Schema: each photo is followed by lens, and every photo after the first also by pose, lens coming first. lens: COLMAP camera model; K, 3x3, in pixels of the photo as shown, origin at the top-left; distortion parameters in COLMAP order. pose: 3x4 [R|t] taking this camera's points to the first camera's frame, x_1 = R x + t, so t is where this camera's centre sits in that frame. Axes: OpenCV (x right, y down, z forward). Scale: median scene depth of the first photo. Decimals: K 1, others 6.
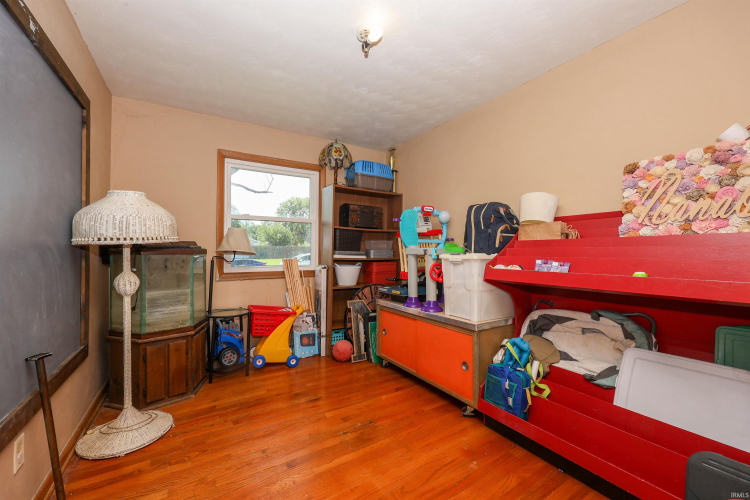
lens RADIAL K [[311.2, 0, 383.6], [0, 311.2, 247.0], [0, 0, 1]] dist [-0.001147, 0.000008]
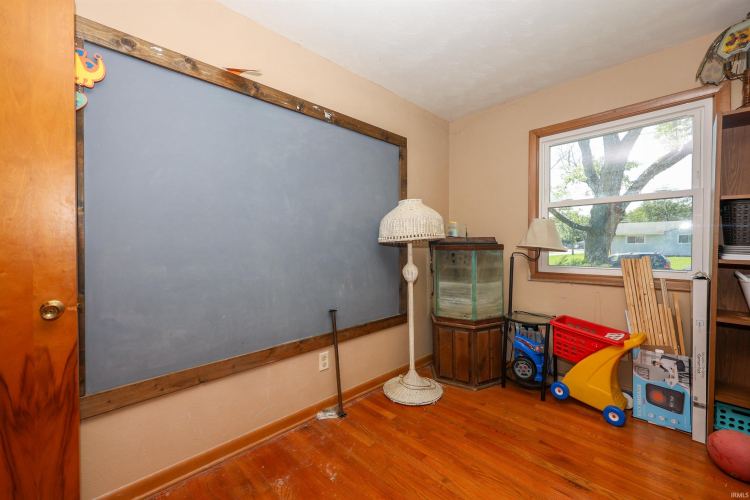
lens RADIAL K [[311.2, 0, 383.6], [0, 311.2, 247.0], [0, 0, 1]] dist [-0.001147, 0.000008]
pose [[0.186709, 0.000896, -0.982415, 0.316244], [0.015676, 0.999870, 0.003891, 0.005448], [0.982290, -0.016126, 0.186670, 0.509719]]
